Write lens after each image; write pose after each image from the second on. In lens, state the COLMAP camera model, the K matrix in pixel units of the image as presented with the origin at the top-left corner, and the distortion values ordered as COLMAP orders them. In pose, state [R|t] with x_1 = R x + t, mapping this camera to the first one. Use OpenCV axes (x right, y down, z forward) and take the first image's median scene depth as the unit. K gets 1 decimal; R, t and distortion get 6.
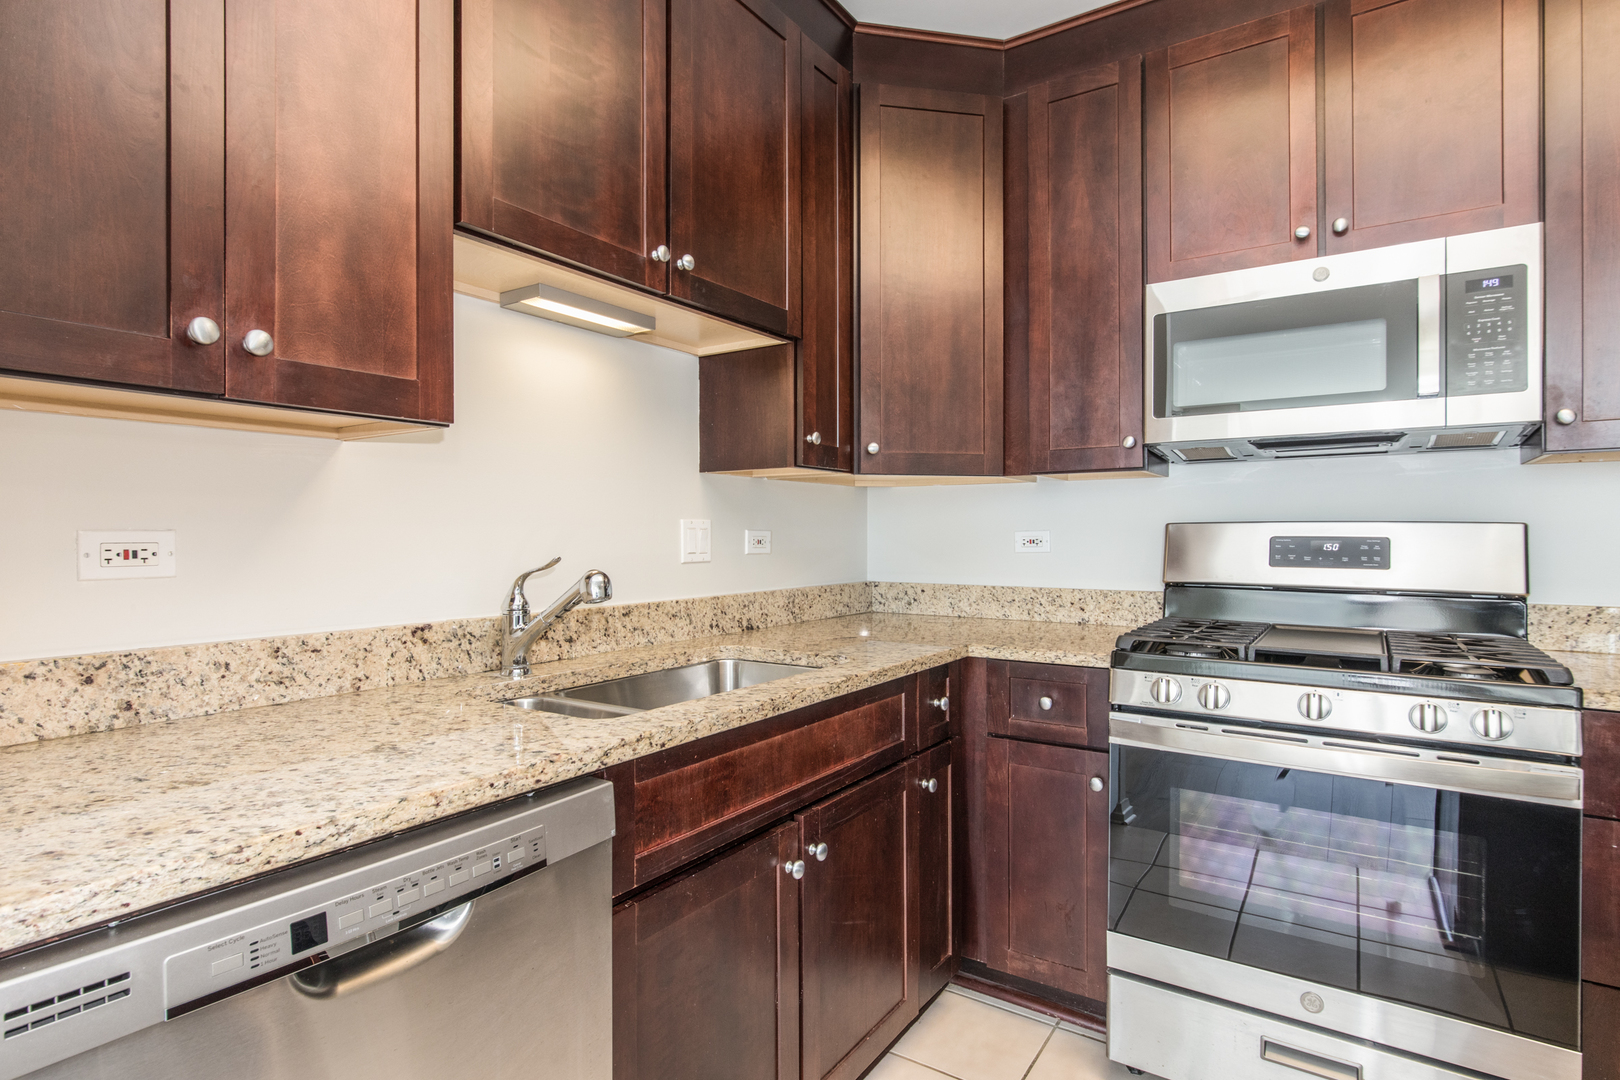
lens RADIAL K [[826.2, 0, 821.0], [0, 826.2, 533.3], [0, 0, 1]] dist [-0.004108, -0.000510]
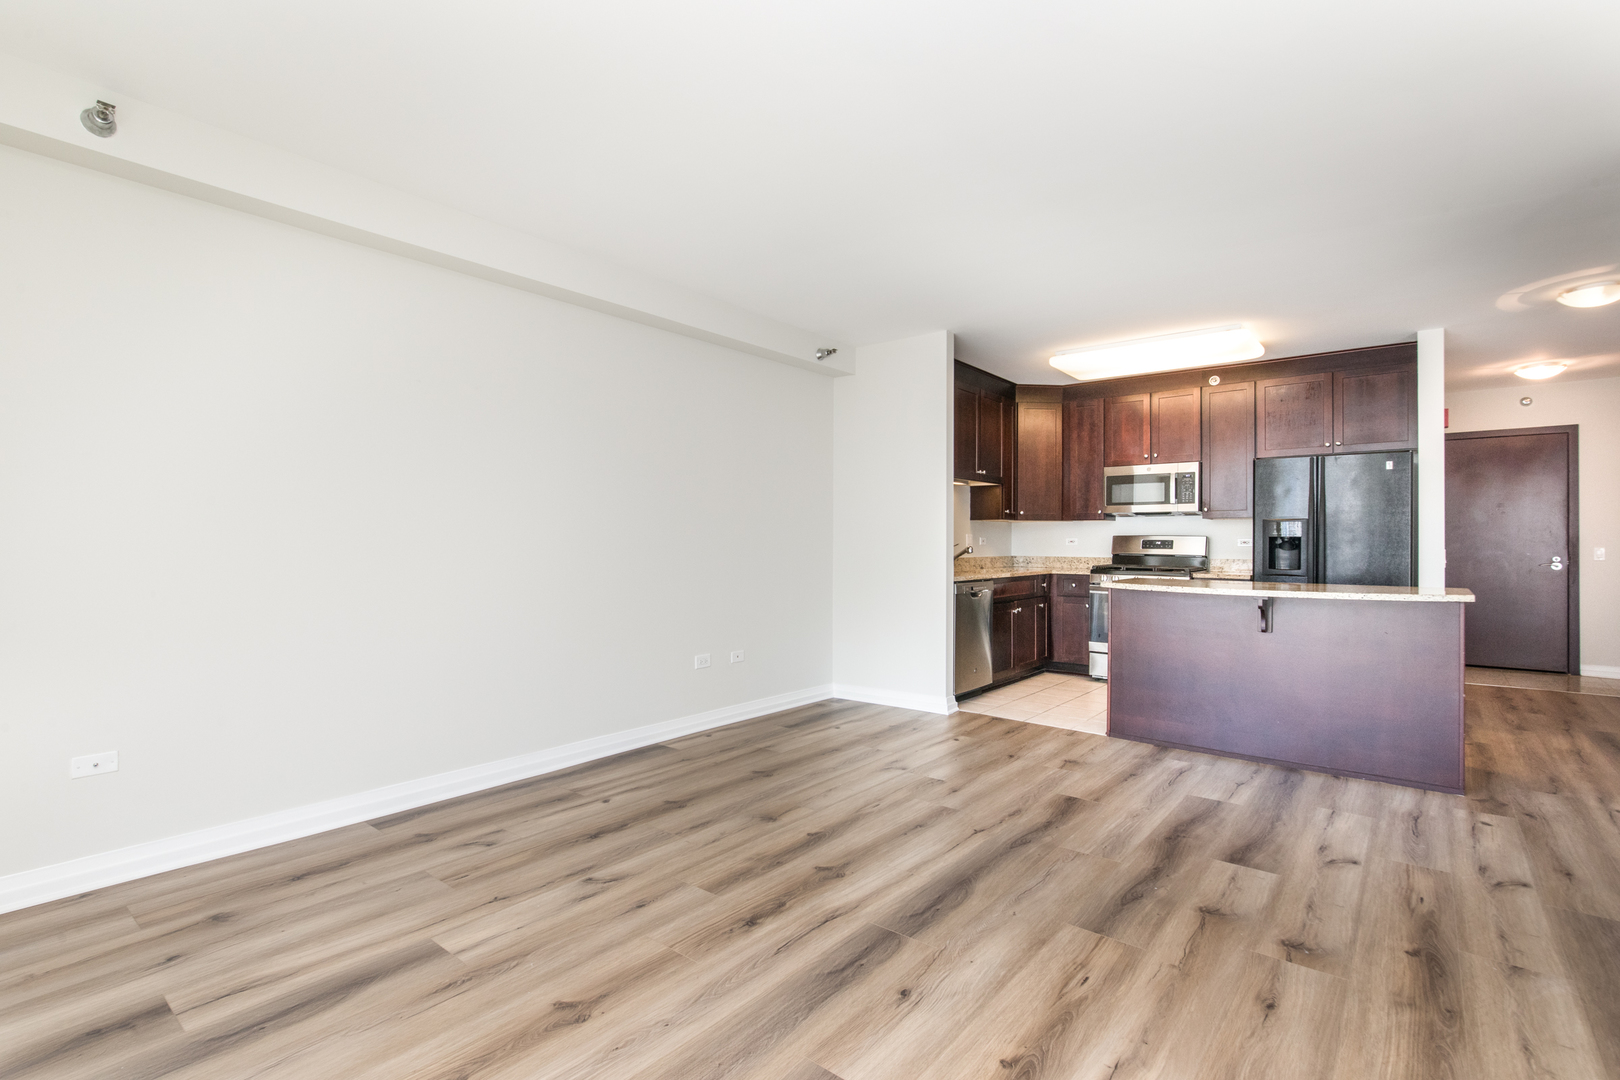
lens RADIAL K [[756.3, 0, 815.6], [0, 756.3, 538.2], [0, 0, 1]] dist [0.002863, 0.001513]
pose [[0.995341, 0.002366, -0.096388, -0.573140], [-0.002387, 0.999997, -0.000104, 0.001309], [0.096388, 0.000334, 0.995344, -2.581764]]
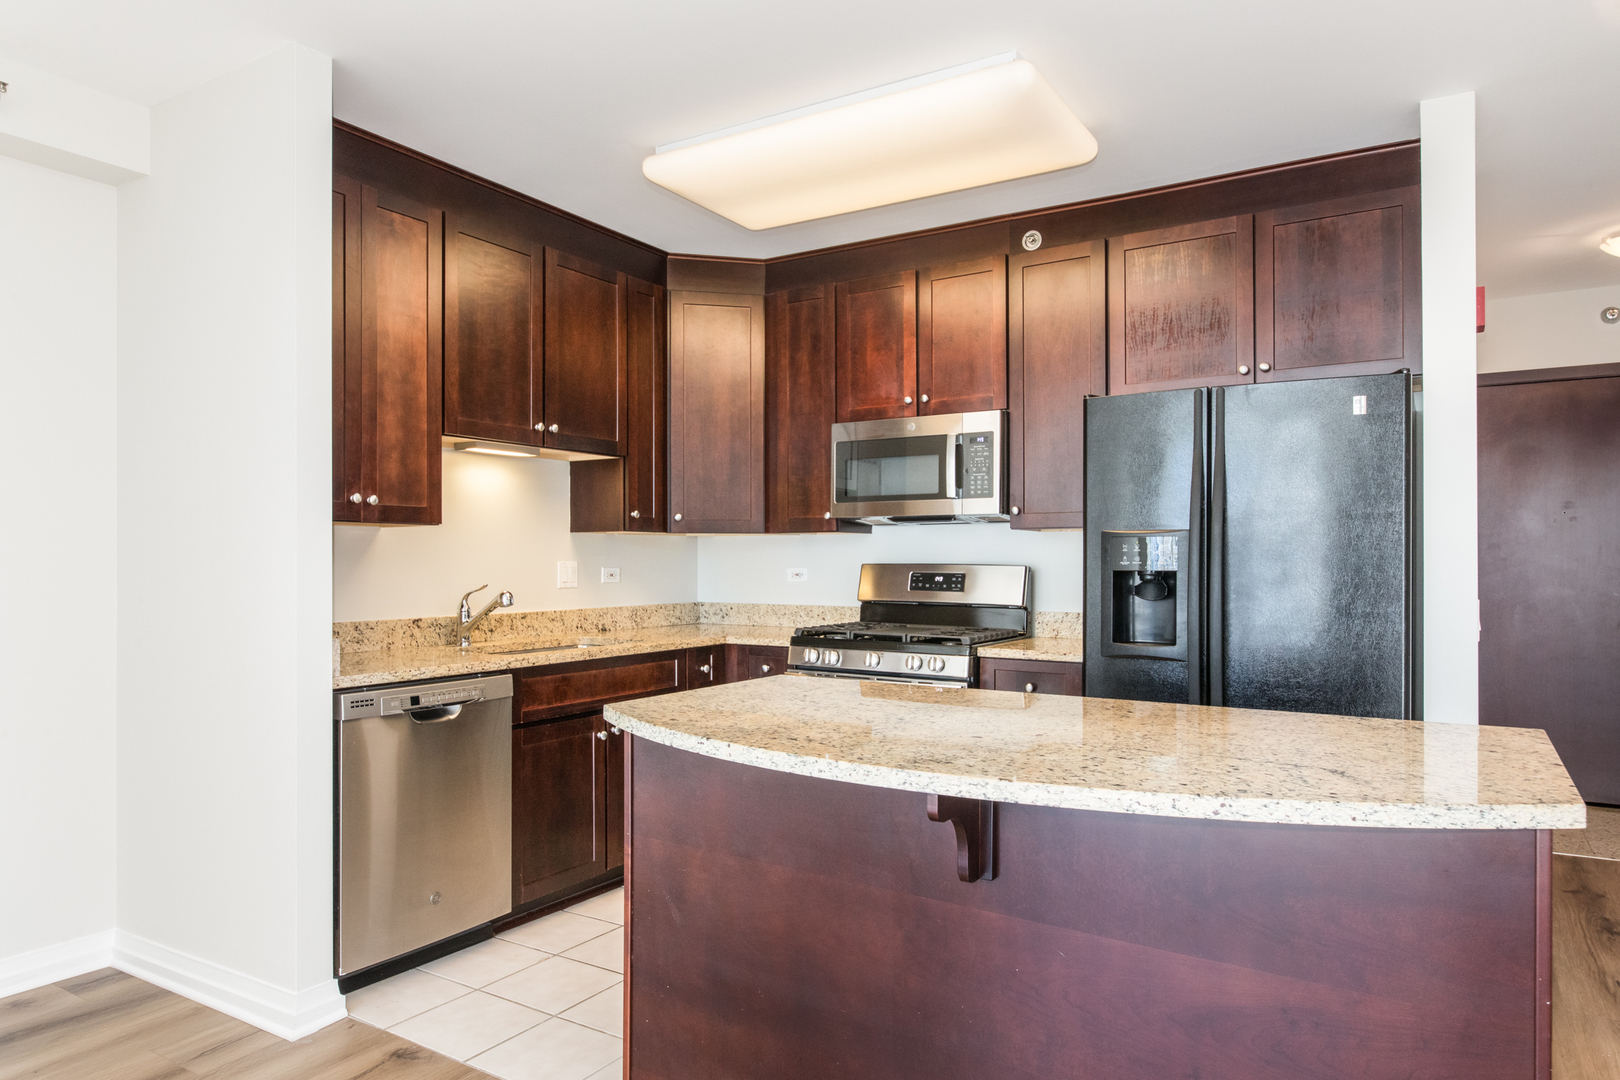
lens RADIAL K [[1018.6, 0, 802.3], [0, 1018.6, 554.8], [0, 0, 1]] dist [0.004289, -0.008553]
pose [[0.999864, 0.000598, 0.016481, 0.335180], [-0.000554, 0.999996, -0.002636, -0.030490], [-0.016483, 0.002627, 0.999861, -1.223326]]
